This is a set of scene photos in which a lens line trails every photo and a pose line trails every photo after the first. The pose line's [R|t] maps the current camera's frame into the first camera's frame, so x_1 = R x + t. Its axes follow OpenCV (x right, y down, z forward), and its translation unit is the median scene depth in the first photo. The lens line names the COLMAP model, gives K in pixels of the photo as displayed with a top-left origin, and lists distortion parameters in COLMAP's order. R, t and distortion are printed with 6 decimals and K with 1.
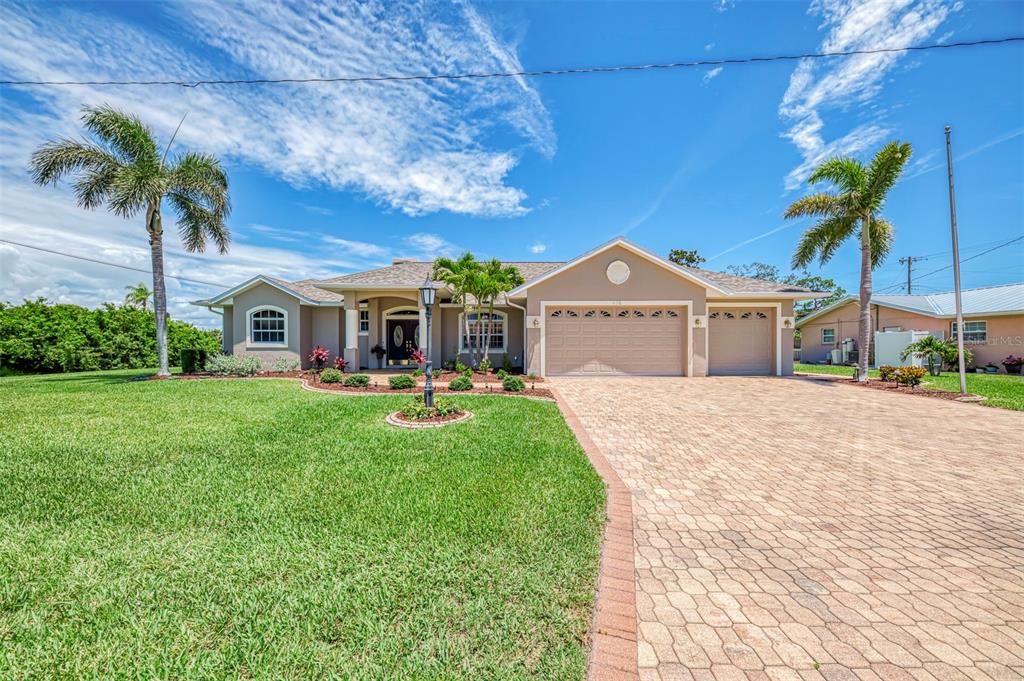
lens RADIAL K [[360.1, 0, 510.2], [0, 360.1, 344.4], [0, 0, 1]] dist [0.008369, -0.000229]
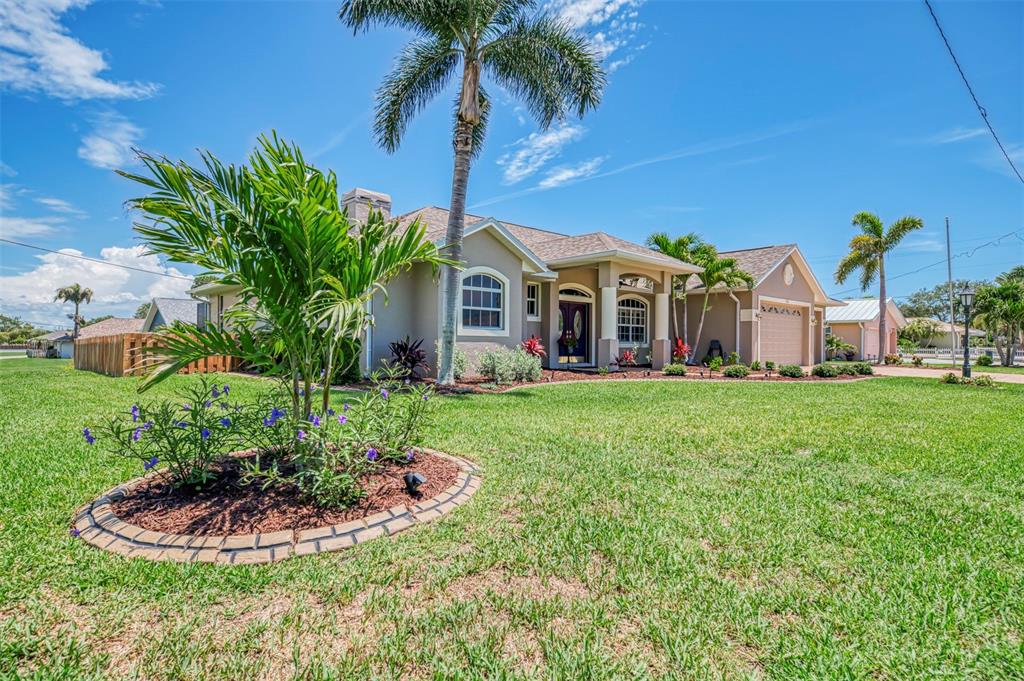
lens RADIAL K [[543.9, 0, 512.4], [0, 543.9, 347.4], [0, 0, 1]] dist [0.038273, 0.000167]
pose [[0.718008, 0.002690, 0.696030, -1.330233], [-0.009635, 0.999935, 0.006074, 0.021743], [-0.695968, -0.011068, 0.717987, 0.333639]]
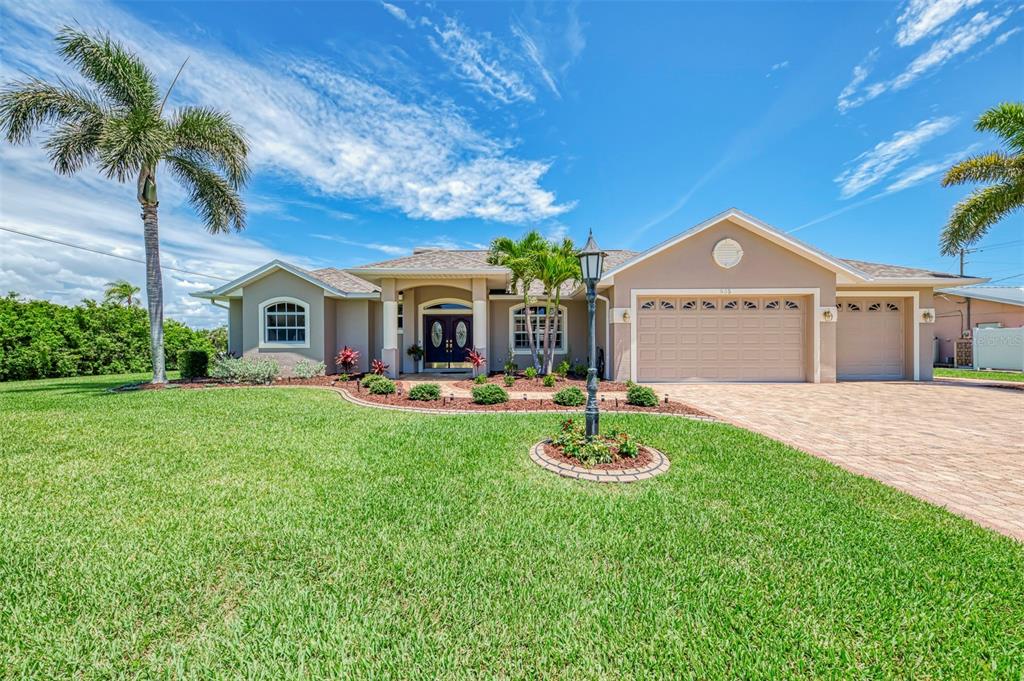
lens RADIAL K [[370.0, 0, 512.7], [0, 370.0, 341.6], [0, 0, 1]] dist [0.002779, -0.001626]
pose [[0.999847, -0.002980, 0.017230, -0.178473], [0.003130, 0.999957, -0.008696, 0.002933], [-0.017204, 0.008749, 0.999814, 0.161286]]
